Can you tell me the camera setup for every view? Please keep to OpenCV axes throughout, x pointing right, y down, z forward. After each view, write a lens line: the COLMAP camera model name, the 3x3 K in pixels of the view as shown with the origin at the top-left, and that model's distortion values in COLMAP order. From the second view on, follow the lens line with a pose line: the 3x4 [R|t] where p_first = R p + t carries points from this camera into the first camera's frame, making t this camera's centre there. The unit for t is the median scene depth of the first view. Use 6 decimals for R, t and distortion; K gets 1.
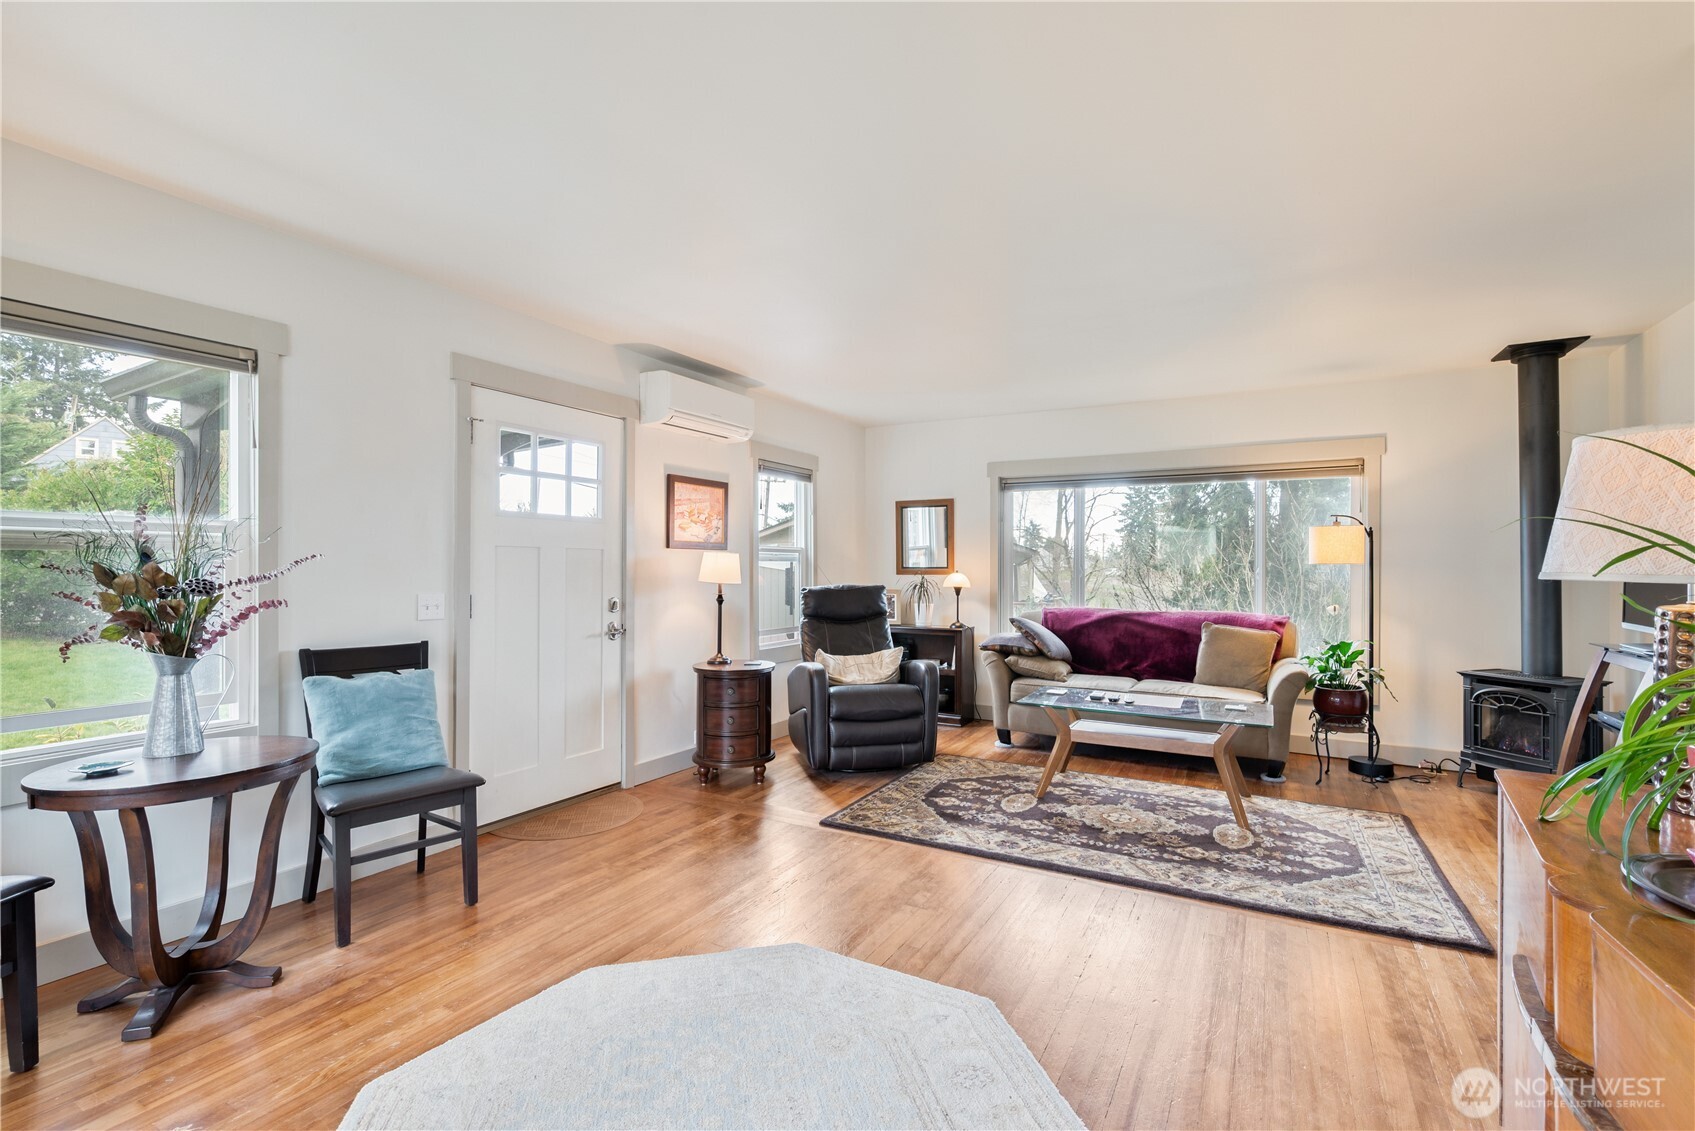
lens RADIAL K [[734.1, 0, 840.7], [0, 734.1, 566.7], [0, 0, 1]] dist [0.003235, 0.000044]
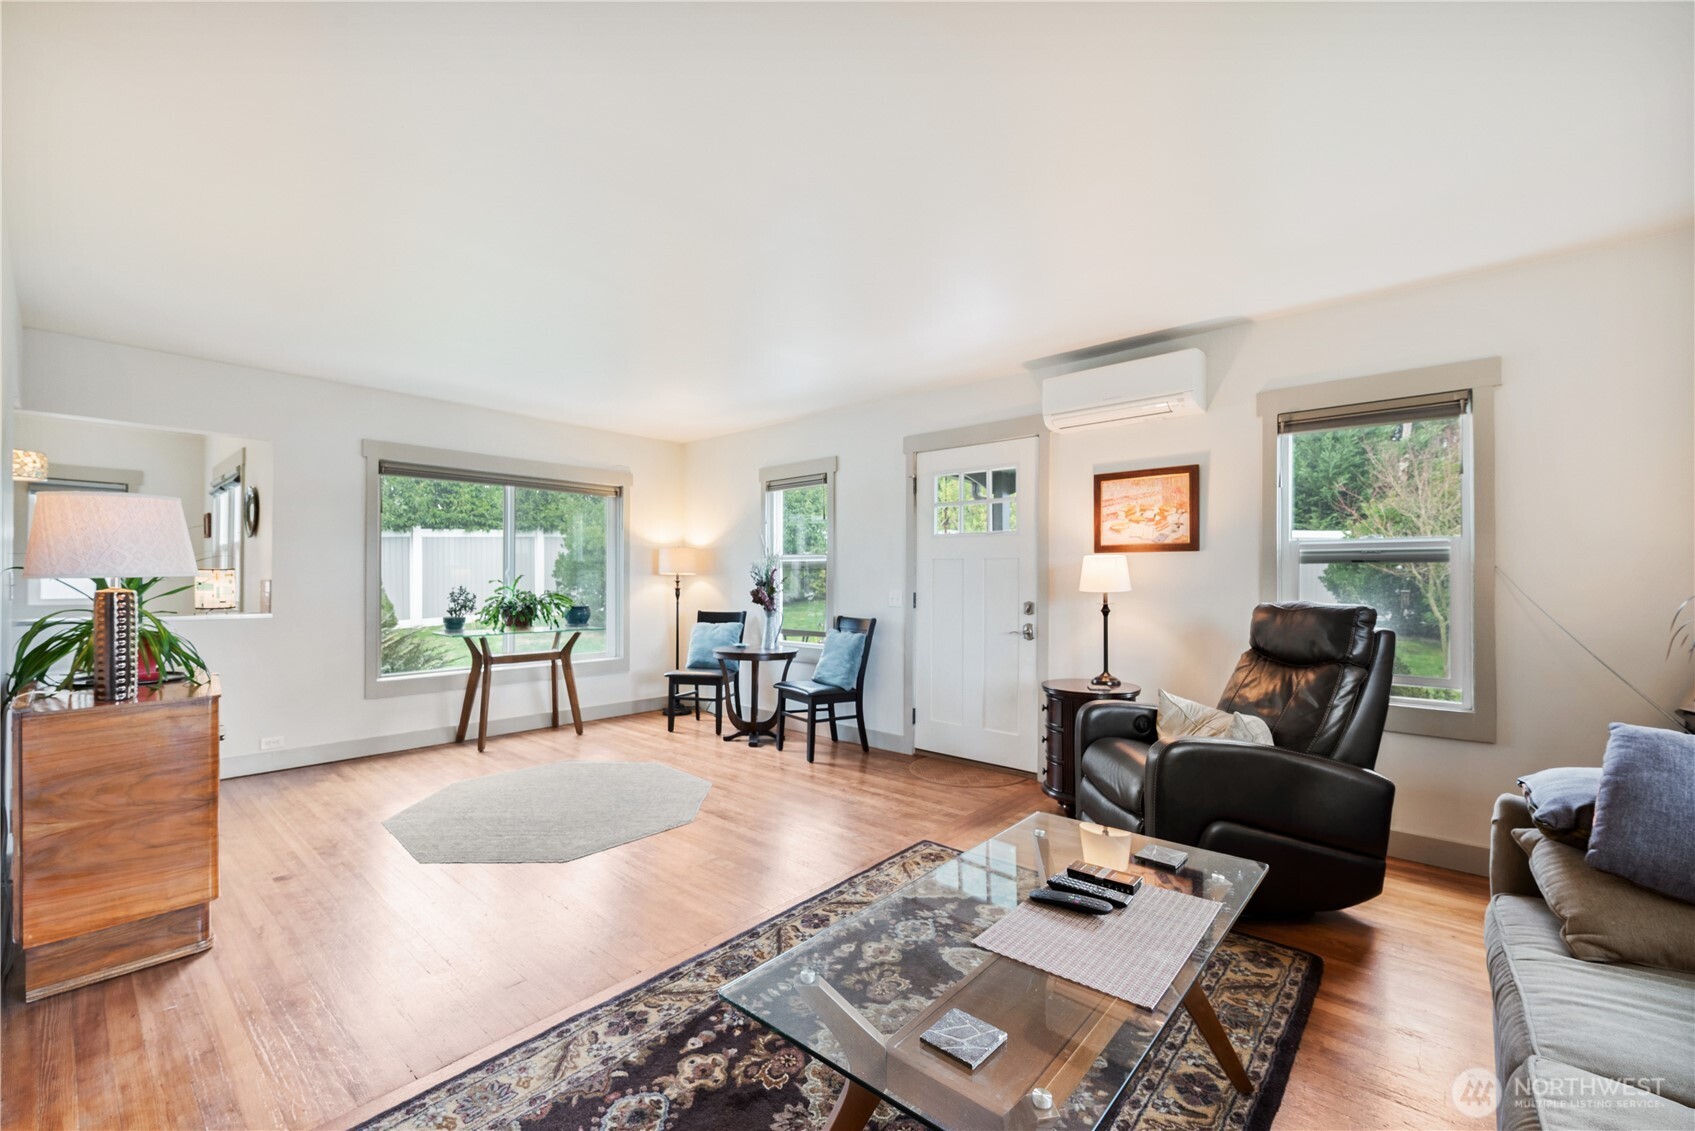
lens RADIAL K [[693.8, 0, 863.7], [0, 693.8, 576.7], [0, 0, 1]] dist [0.002004, -0.000932]
pose [[-0.162275, -0.003094, -0.986741, 0.764704], [0.000642, 0.999995, -0.003241, 0.008172], [0.986745, -0.001159, -0.162272, 0.936459]]
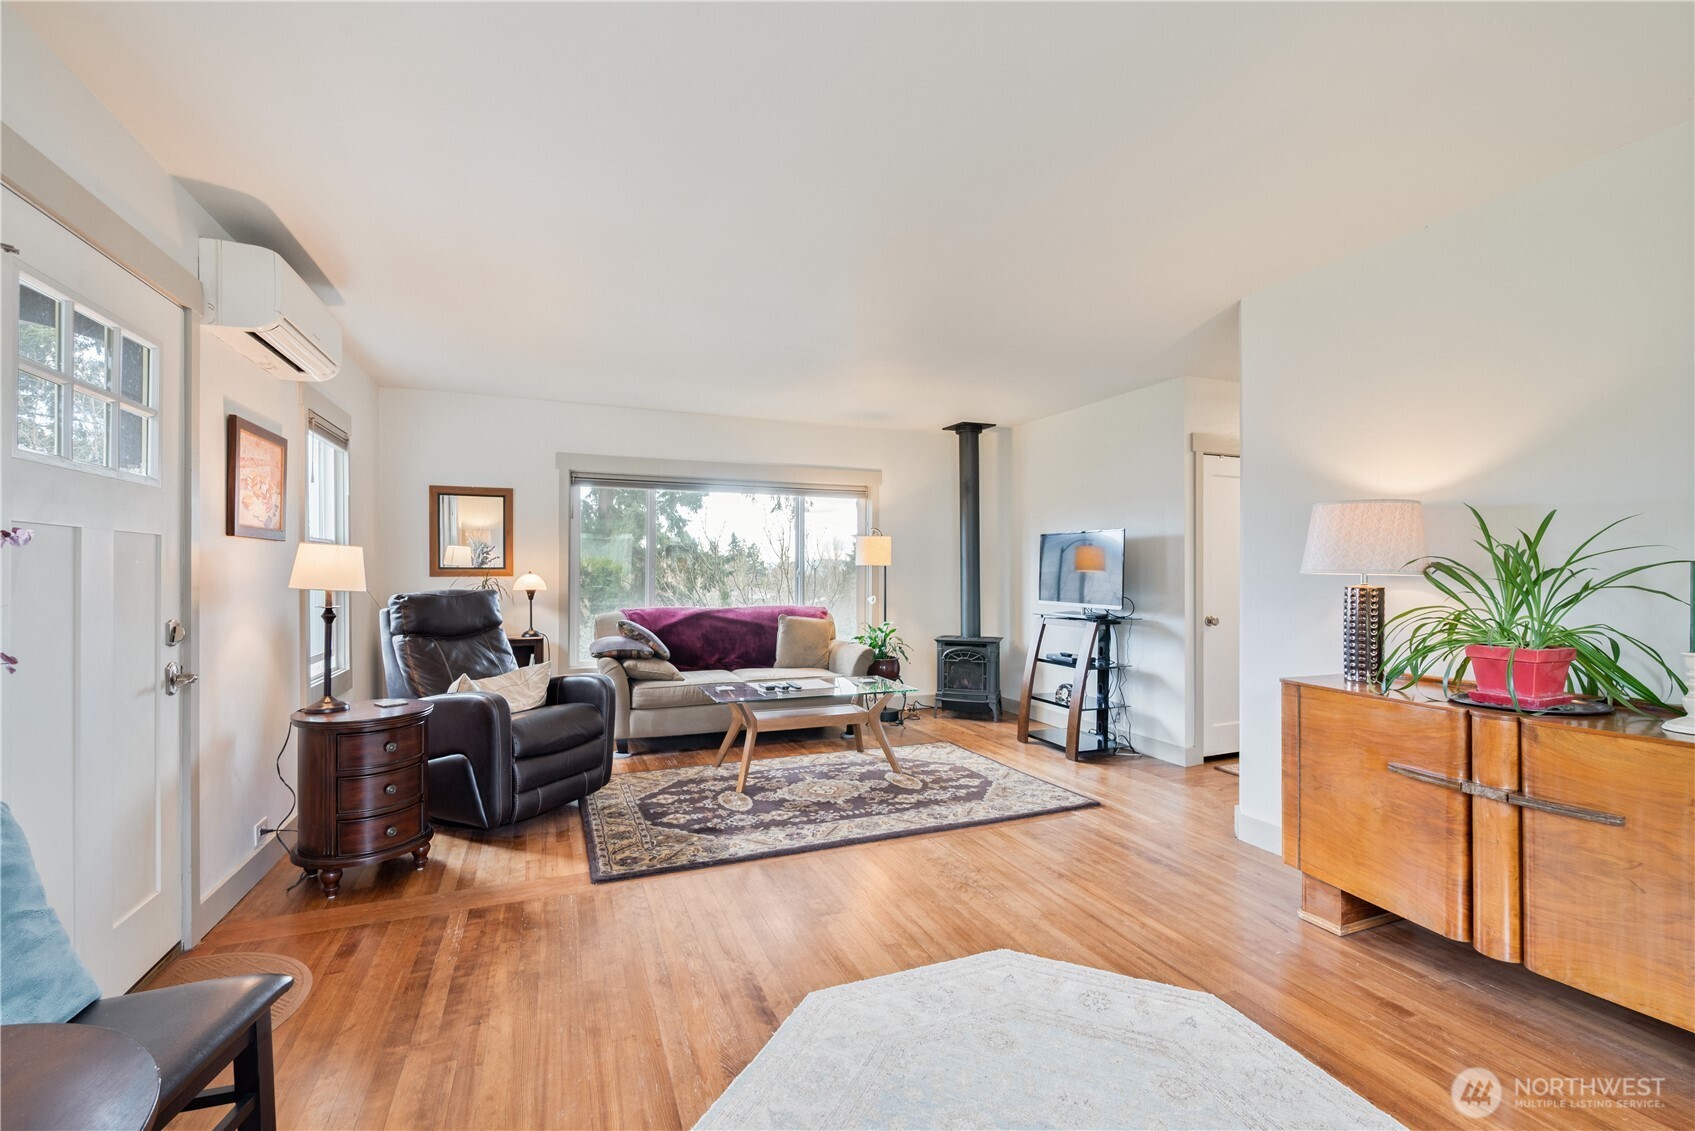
lens RADIAL K [[734.1, 0, 816.4], [0, 734.1, 566.2], [0, 0, 1]] dist [0.003235, 0.000044]
pose [[0.638664, 0.001737, 0.769484, -0.435311], [0.000192, 0.999997, -0.002416, 0.001929], [-0.769486, 0.001691, 0.638662, 0.256086]]
